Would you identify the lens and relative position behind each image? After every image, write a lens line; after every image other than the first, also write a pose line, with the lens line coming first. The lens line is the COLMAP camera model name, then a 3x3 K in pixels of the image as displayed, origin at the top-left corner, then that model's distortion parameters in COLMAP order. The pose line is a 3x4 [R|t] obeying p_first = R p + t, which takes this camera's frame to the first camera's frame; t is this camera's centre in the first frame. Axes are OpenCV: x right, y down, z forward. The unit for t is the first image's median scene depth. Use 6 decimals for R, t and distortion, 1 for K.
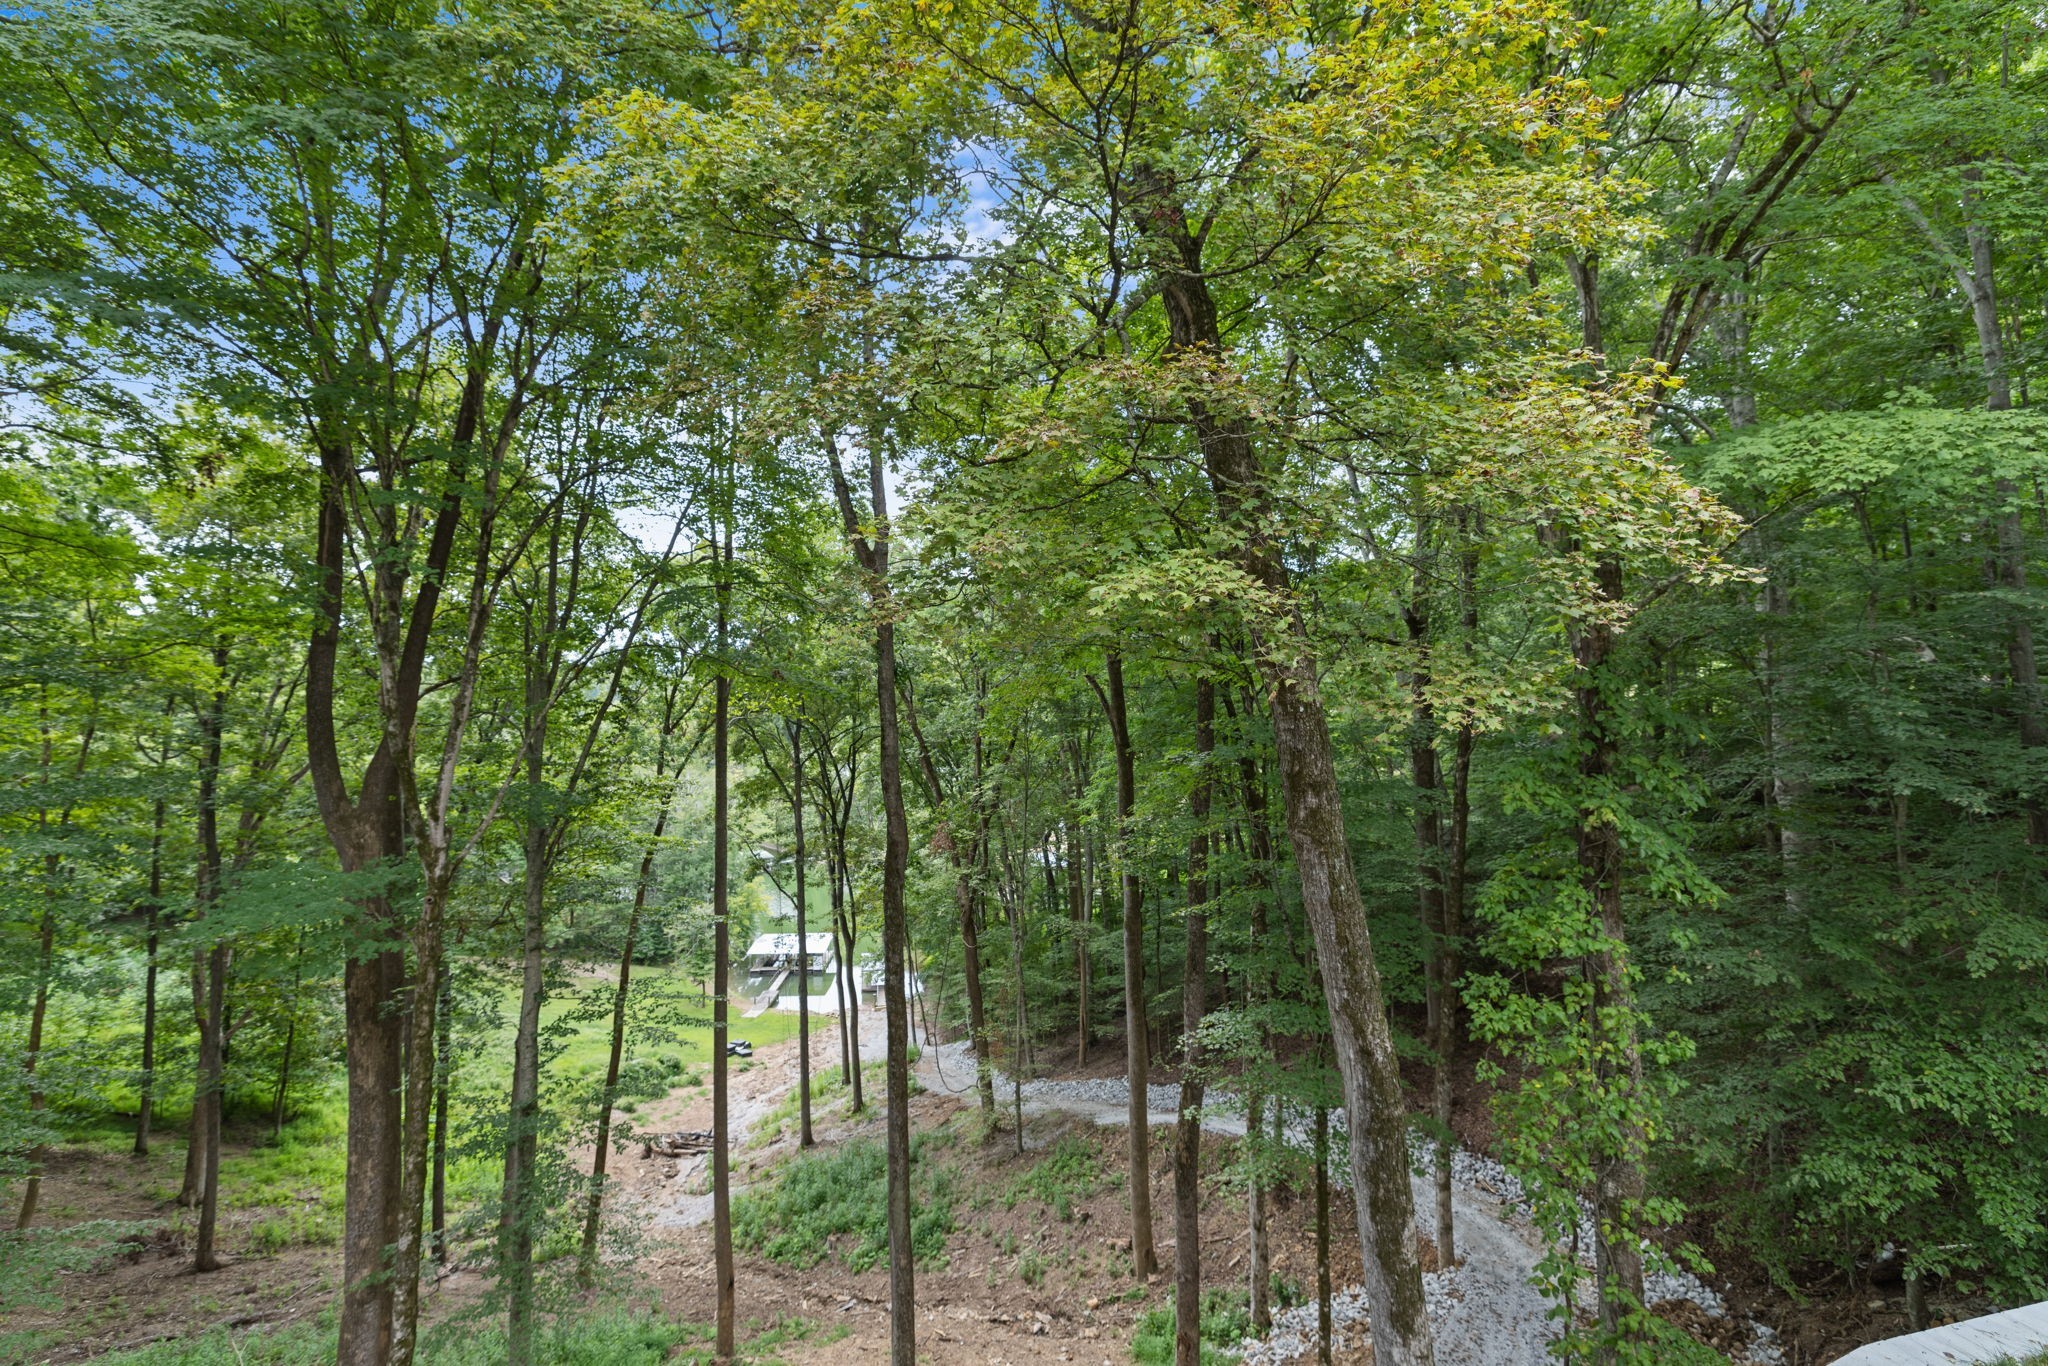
lens RADIAL K [[903.8, 0, 1002.6], [0, 903.8, 688.5], [0, 0, 1]] dist [-0.002027, 0.001131]
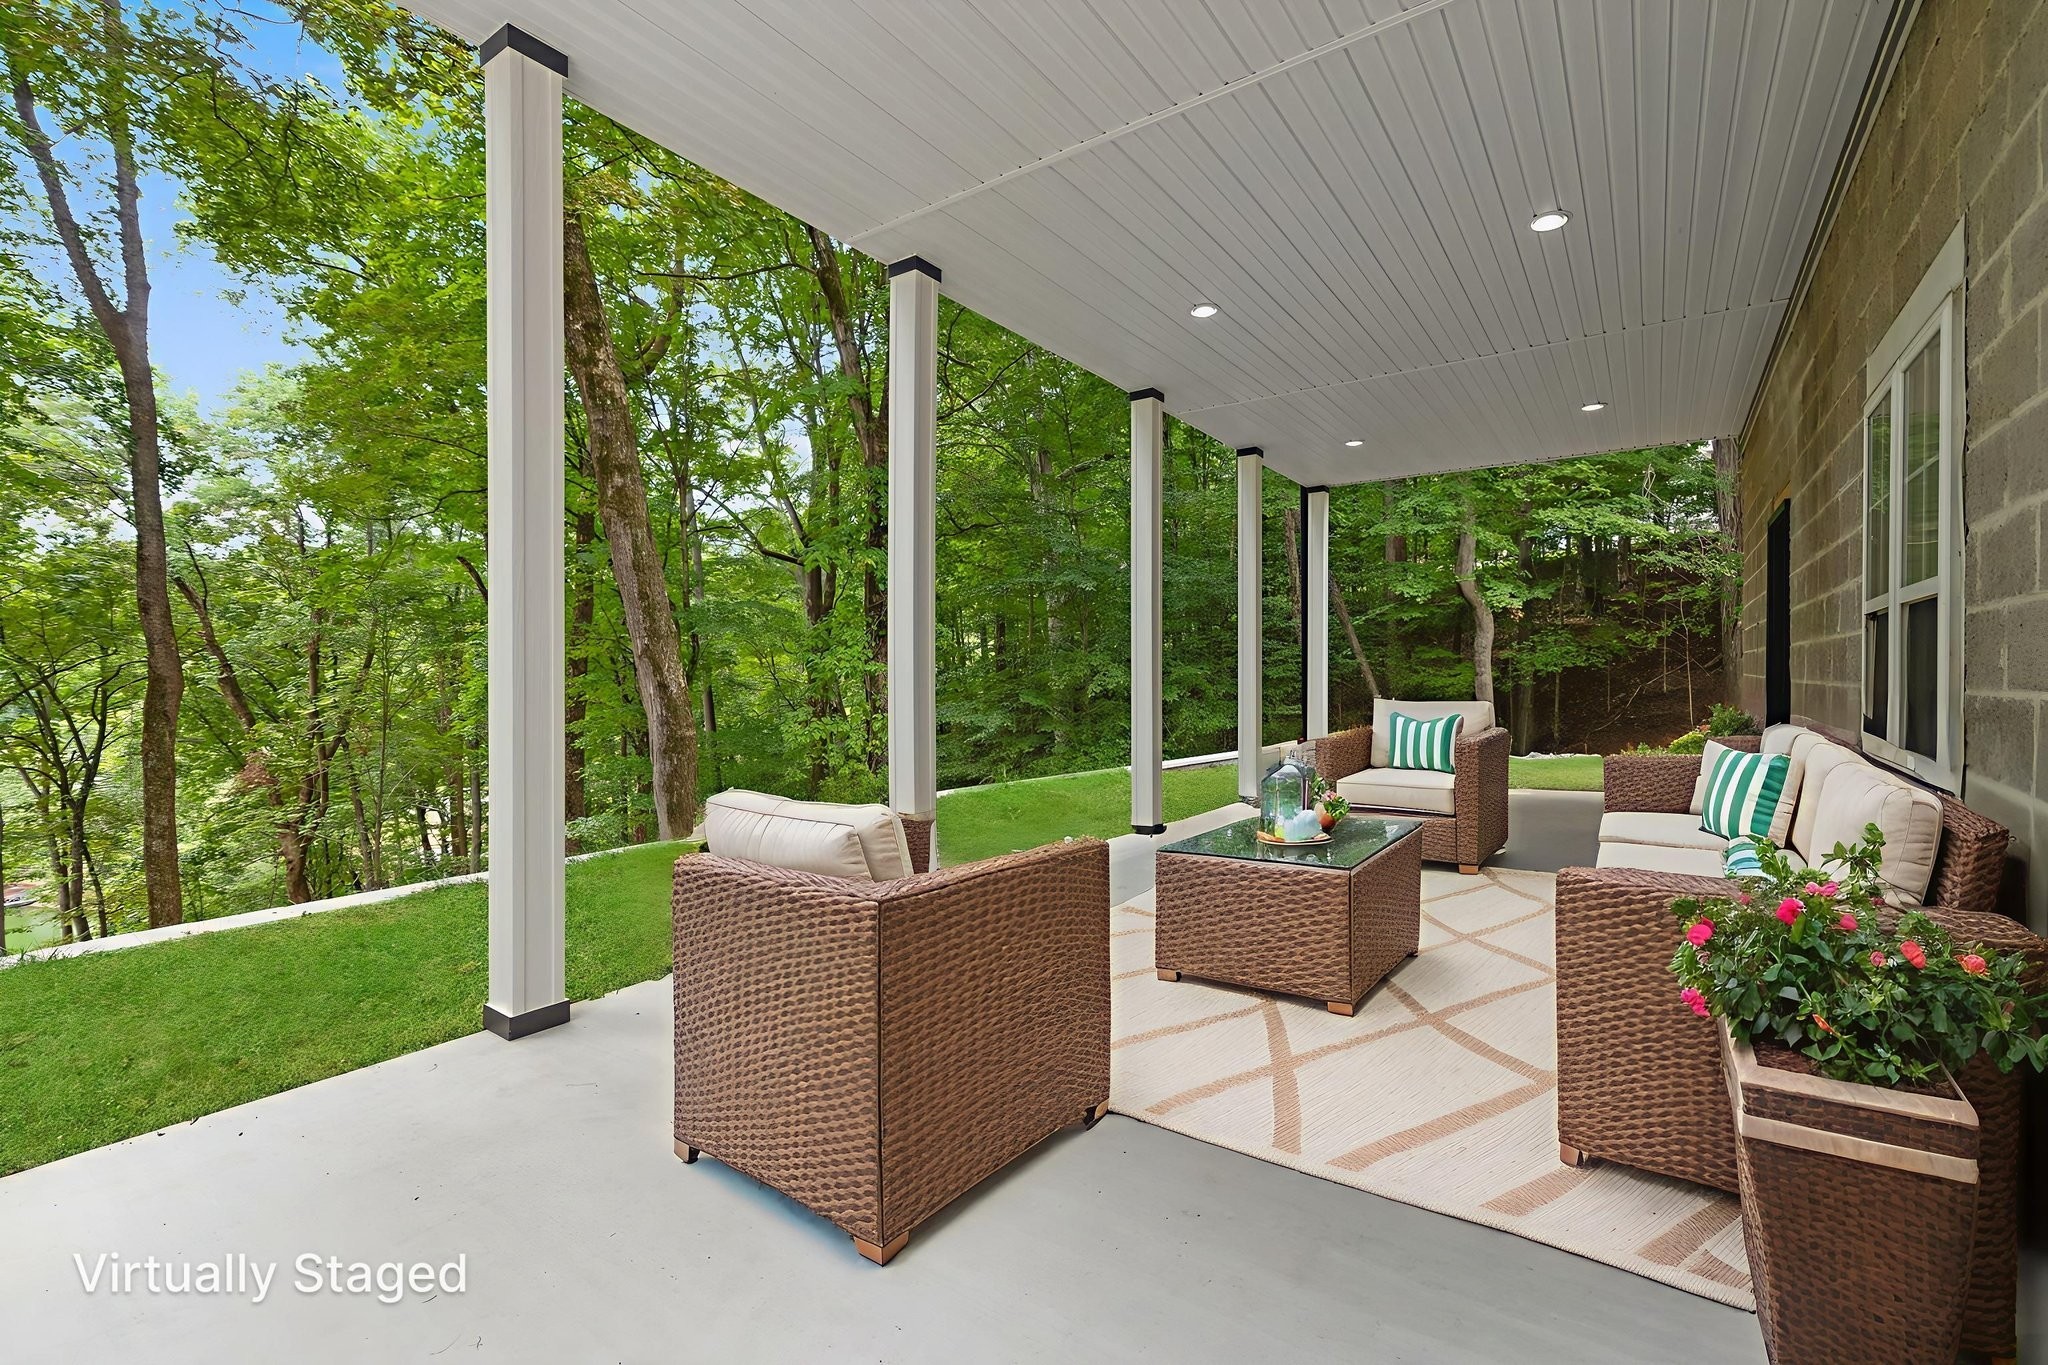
lens RADIAL K [[903.8, 0, 1034.5], [0, 903.8, 676.8], [0, 0, 1]] dist [-0.002027, 0.001131]
pose [[0.805628, 0.000980, 0.592421, 0.021006], [-0.002351, 0.999996, 0.001543, 0.102819], [-0.592418, -0.002636, 0.805627, -0.079205]]
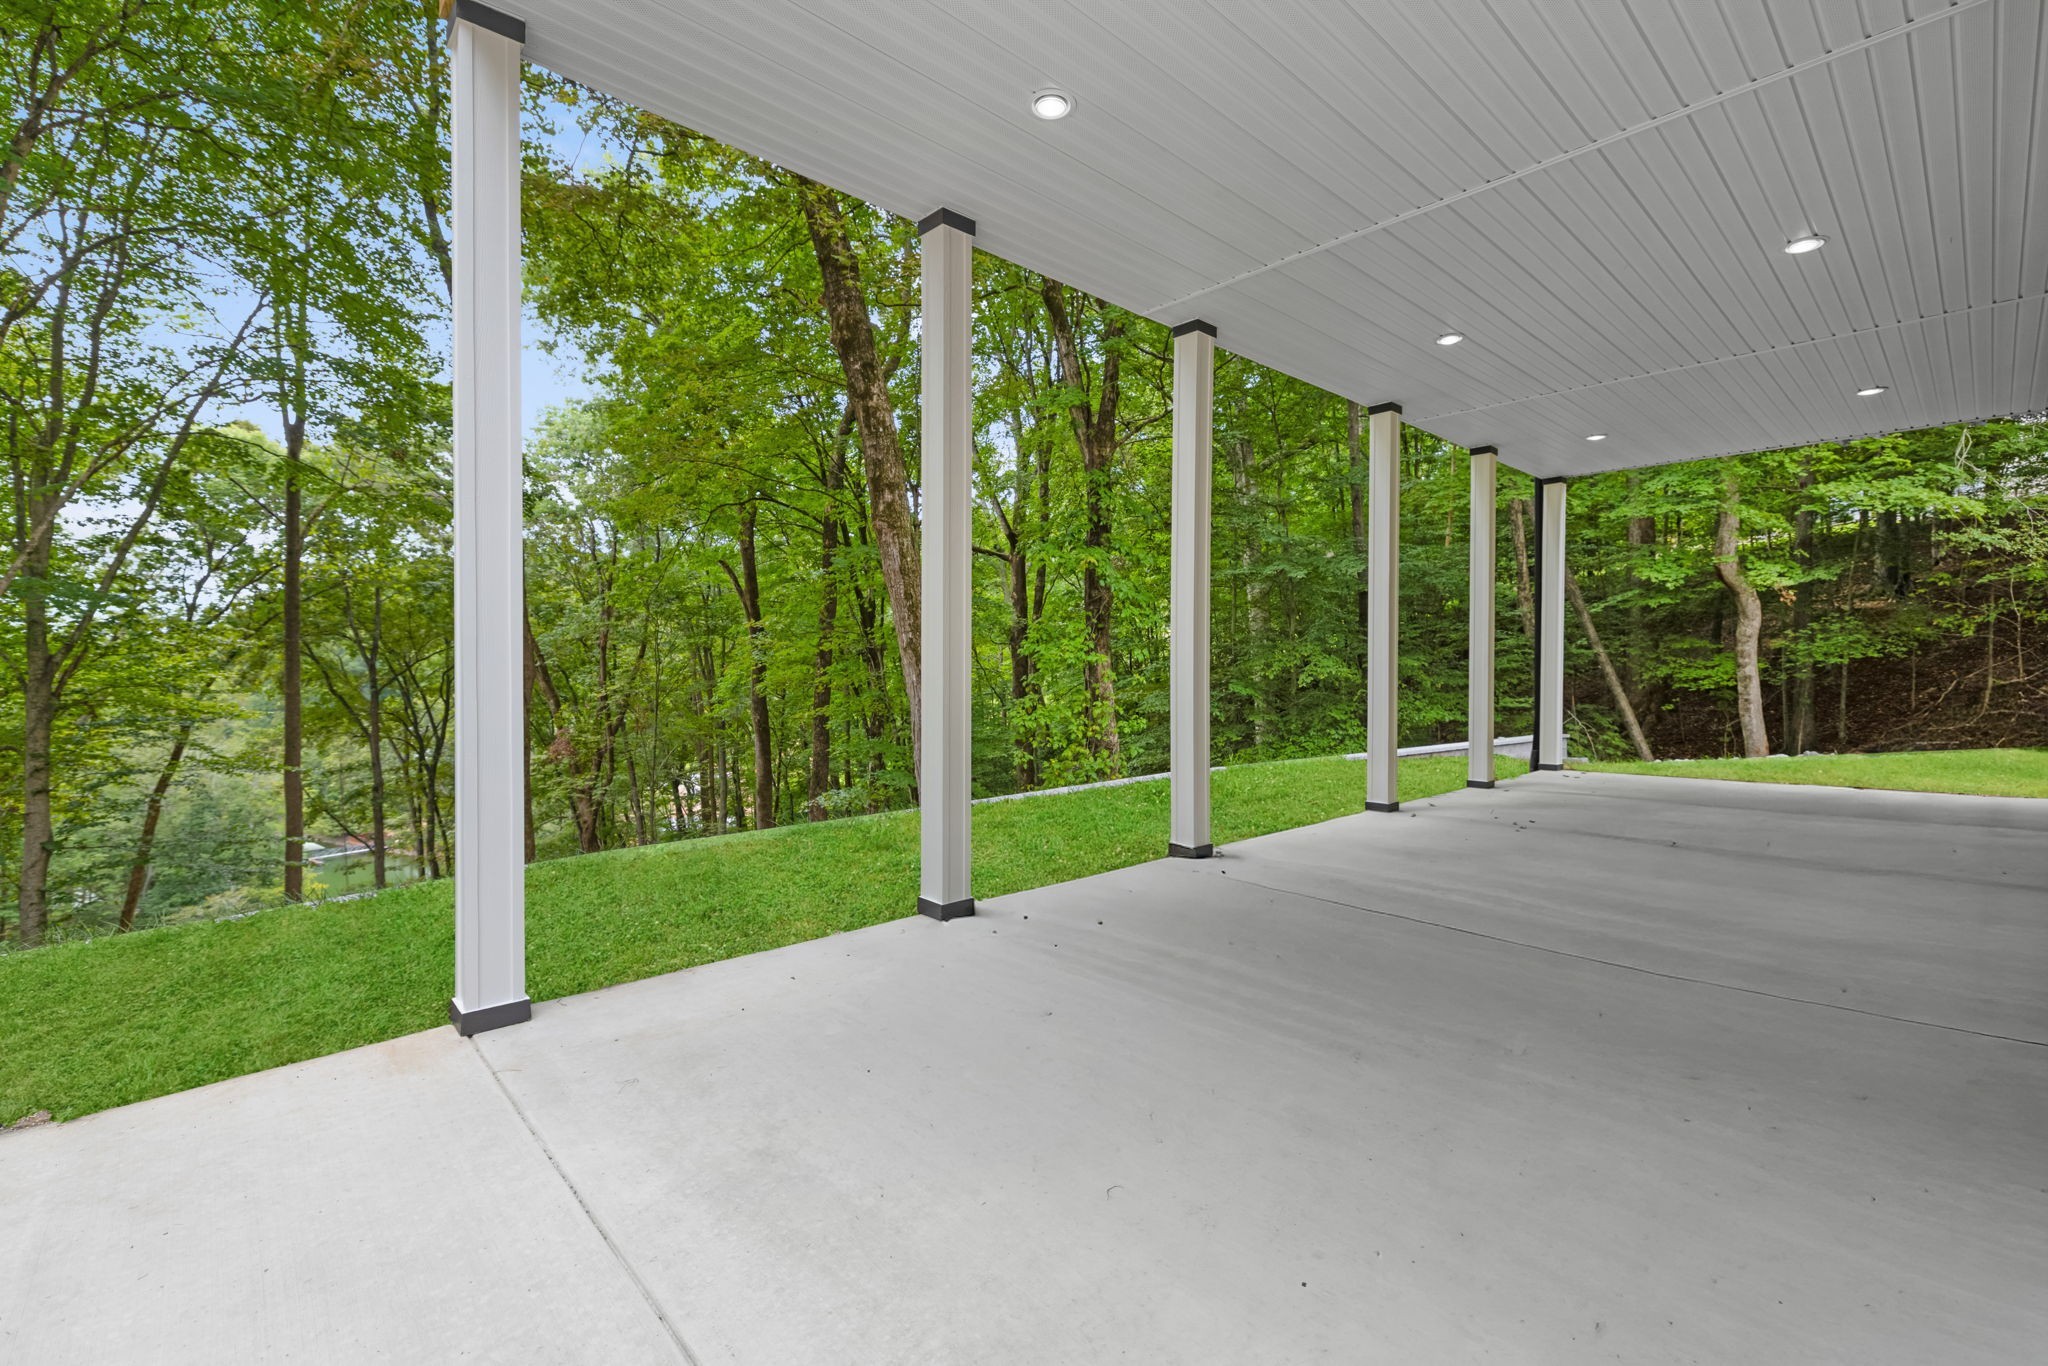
lens RADIAL K [[903.8, 0, 1023.5], [0, 903.8, 675.0], [0, 0, 1]] dist [-0.002027, 0.001131]
pose [[0.914937, -0.000506, 0.403597, -0.007664], [-0.004616, 0.999921, 0.011716, 0.102728], [-0.403571, -0.012582, 0.914862, -0.097107]]
